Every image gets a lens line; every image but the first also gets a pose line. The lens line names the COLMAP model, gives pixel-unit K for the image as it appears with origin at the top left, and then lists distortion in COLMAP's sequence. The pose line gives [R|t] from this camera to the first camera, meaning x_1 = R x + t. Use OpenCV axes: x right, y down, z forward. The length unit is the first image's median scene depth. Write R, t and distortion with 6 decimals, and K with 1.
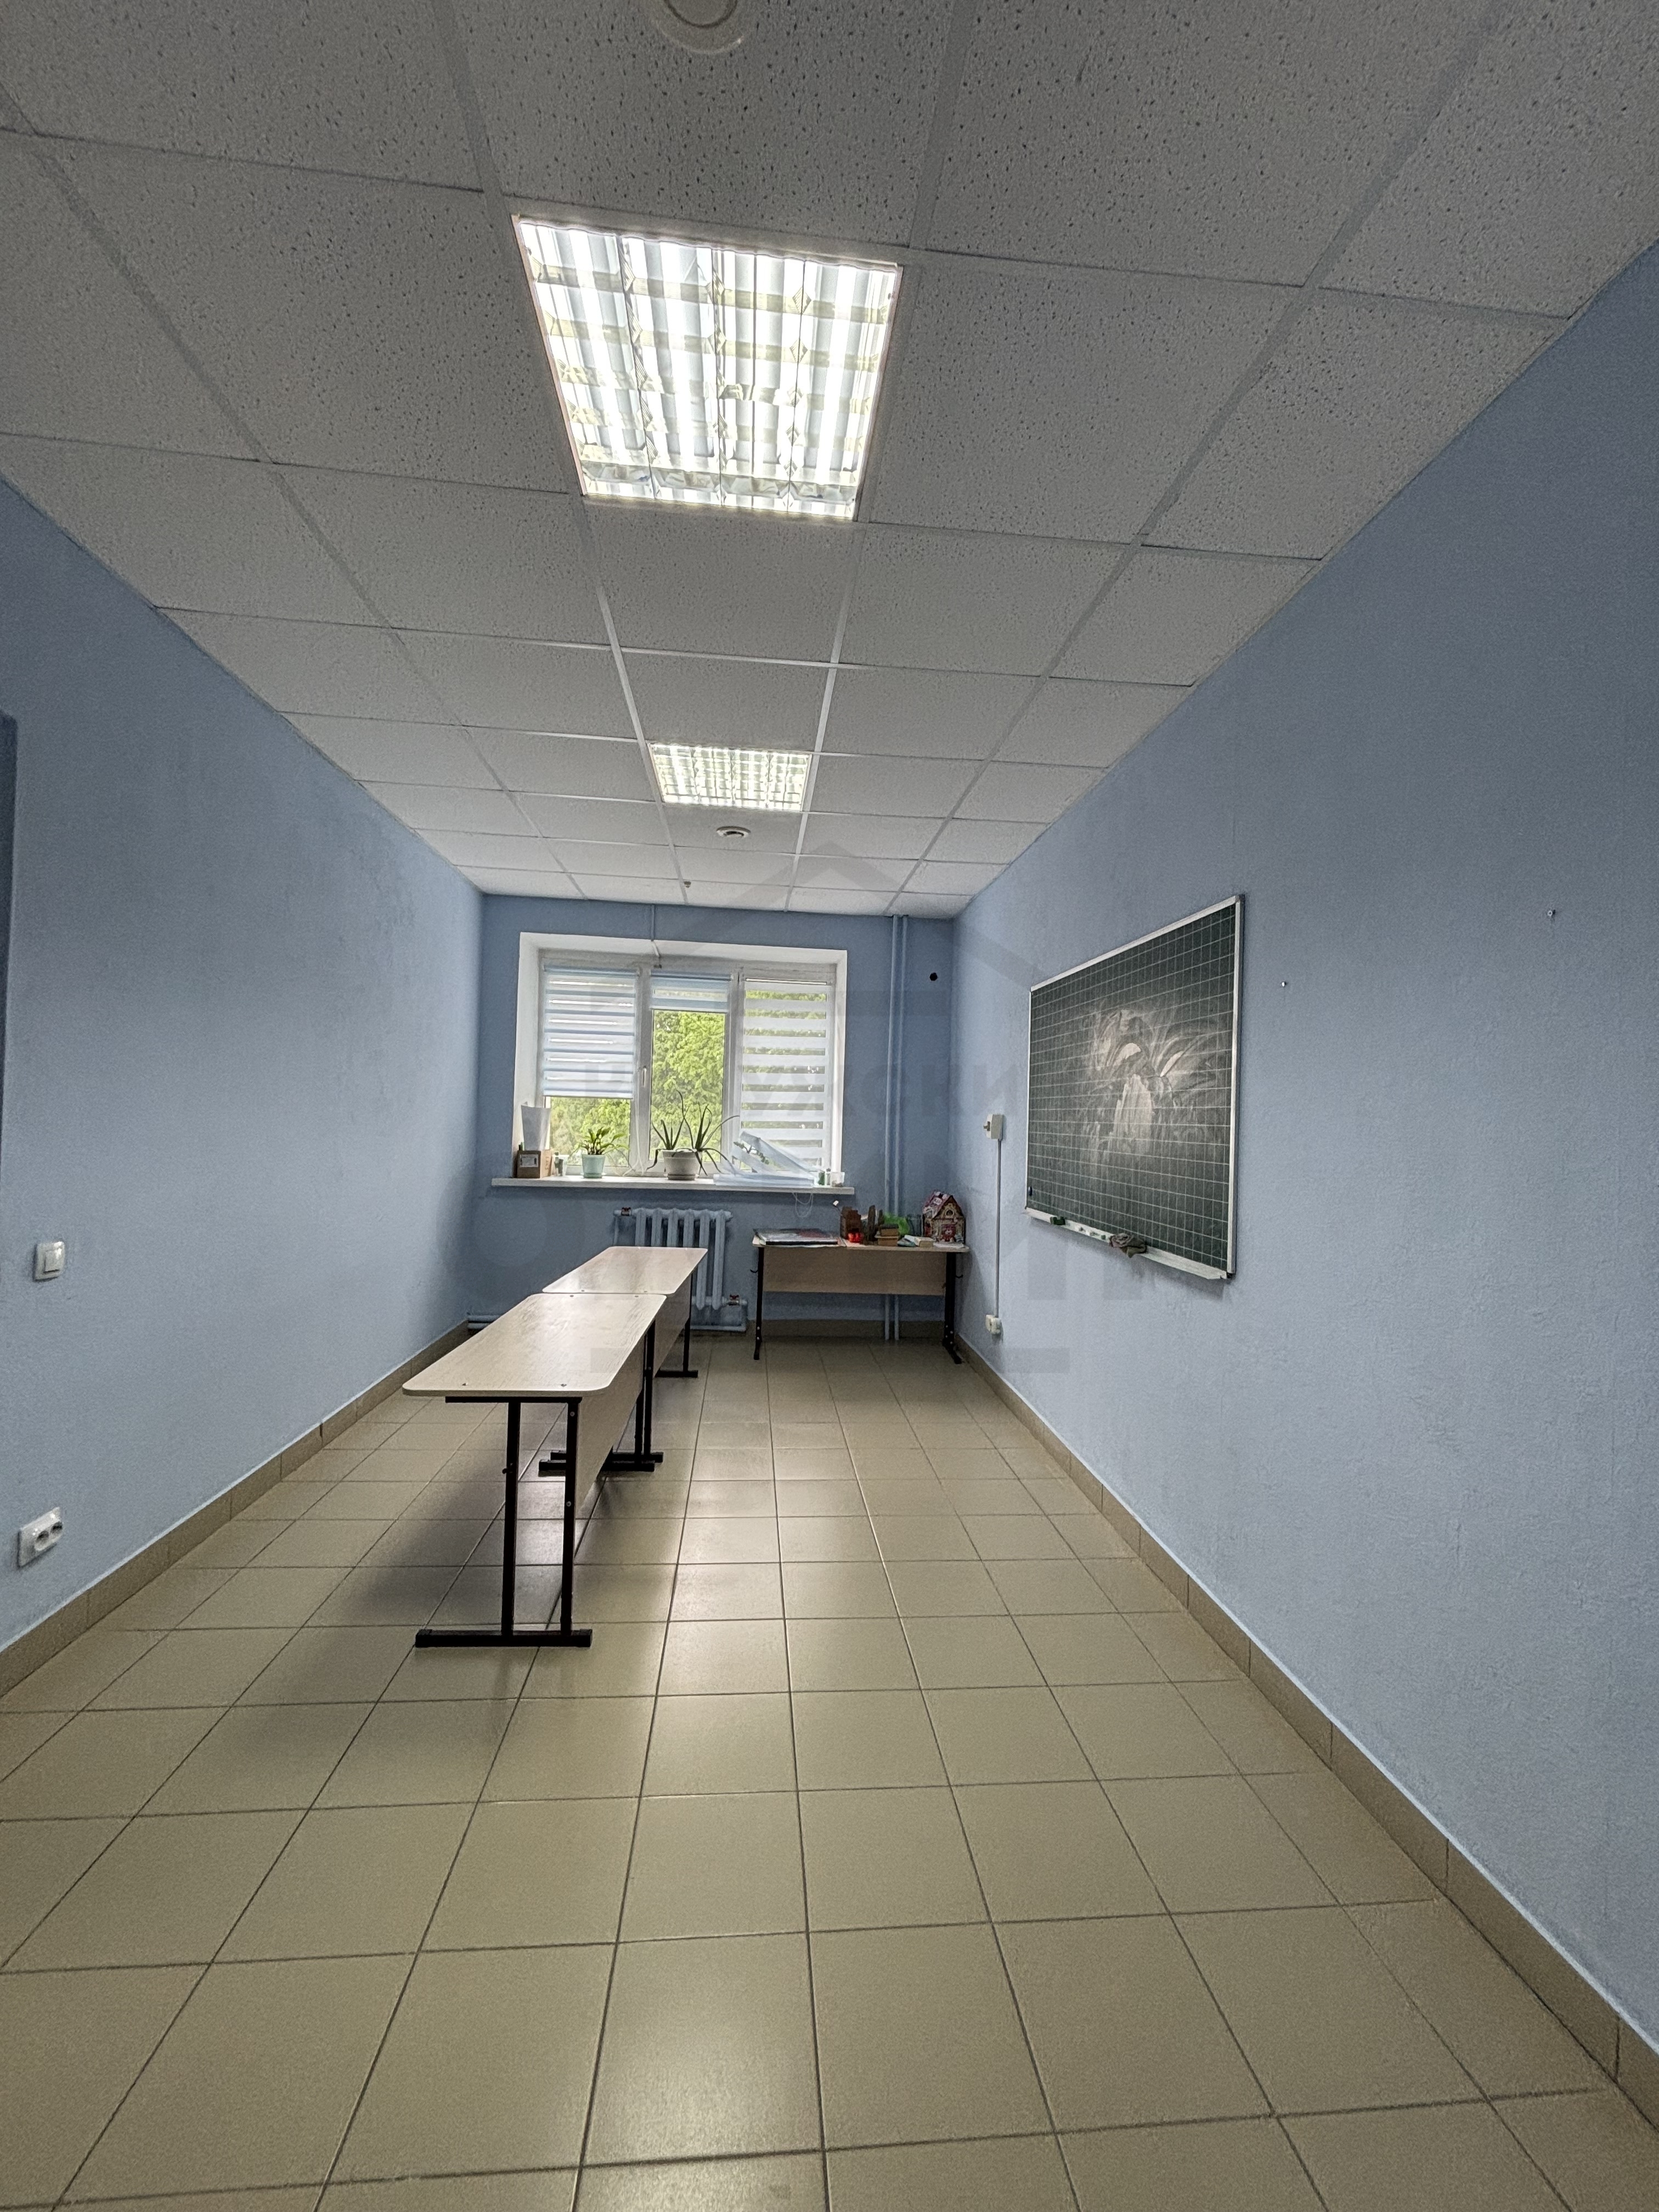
lens RADIAL K [[888.7, 0, 827.8], [0, 888.7, 1105.1], [0, 0, 1]] dist [0.000900, -0.001640]
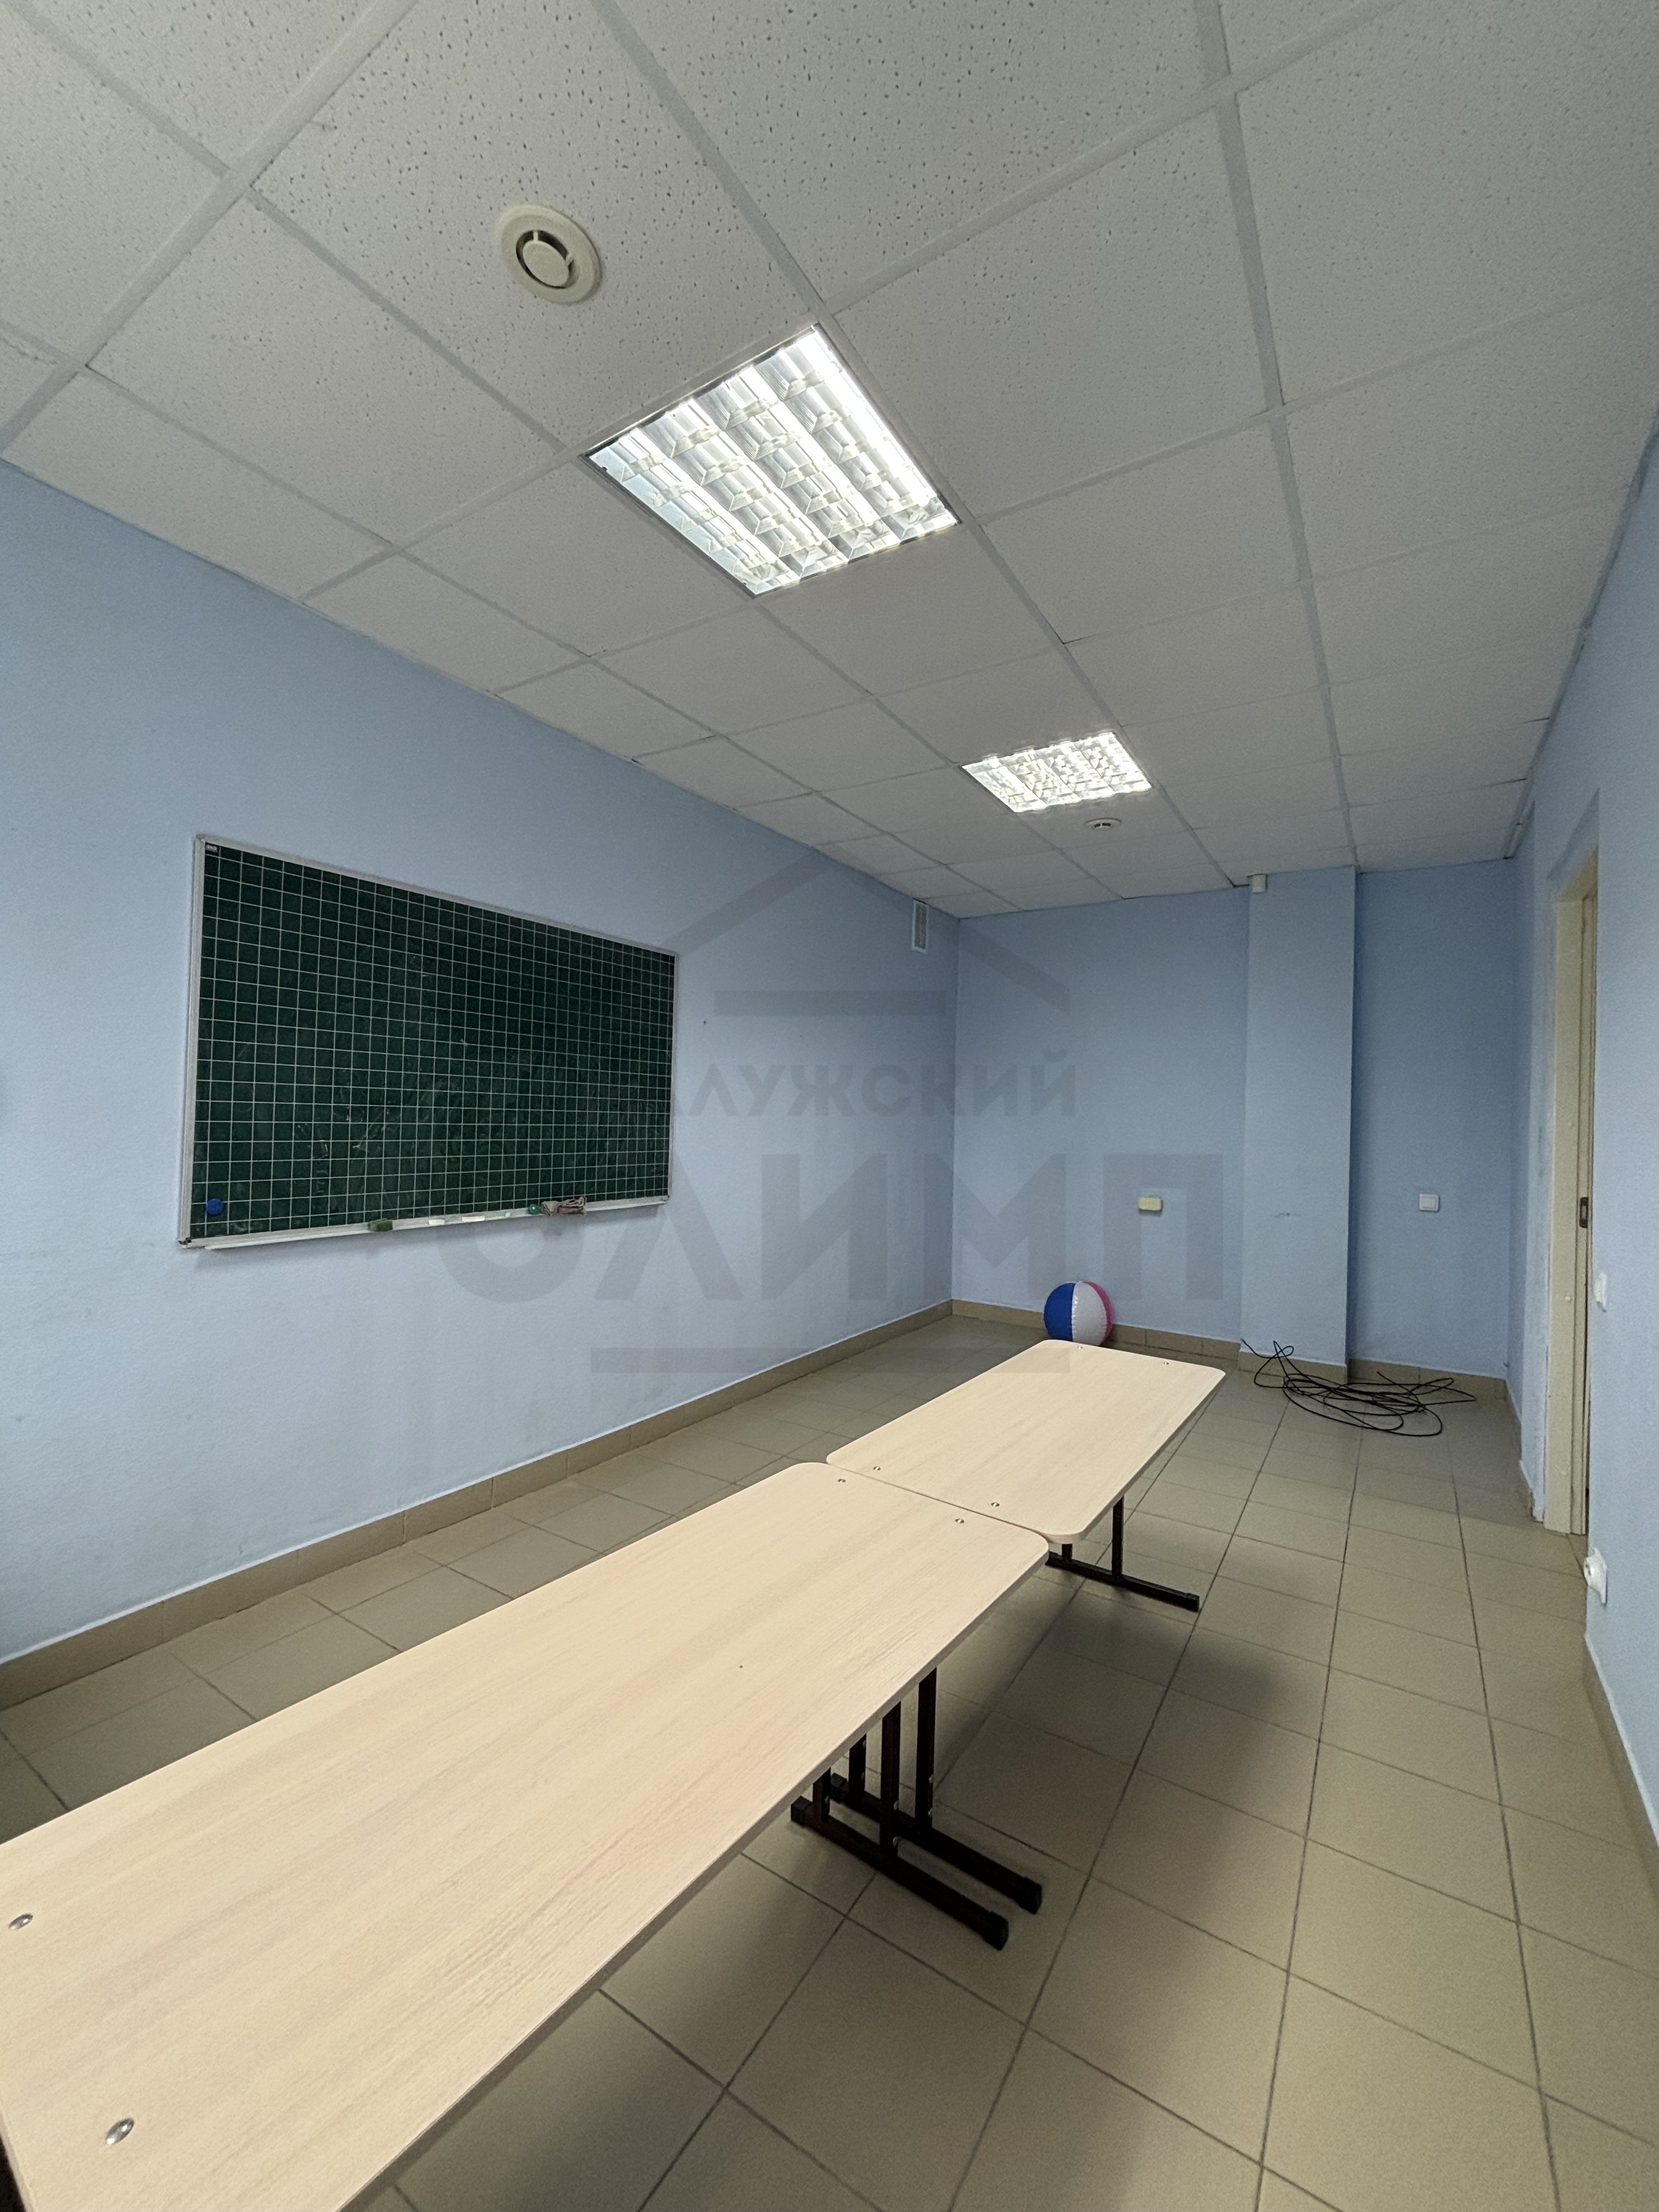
lens RADIAL K [[888.7, 0, 827.5], [0, 888.7, 1103.9], [0, 0, 1]] dist [0.000900, -0.001640]
pose [[-0.791169, -0.043791, 0.610028, -0.673208], [-0.058082, 0.998305, -0.003666, 0.017528], [-0.608834, -0.038332, -0.792371, 1.964210]]
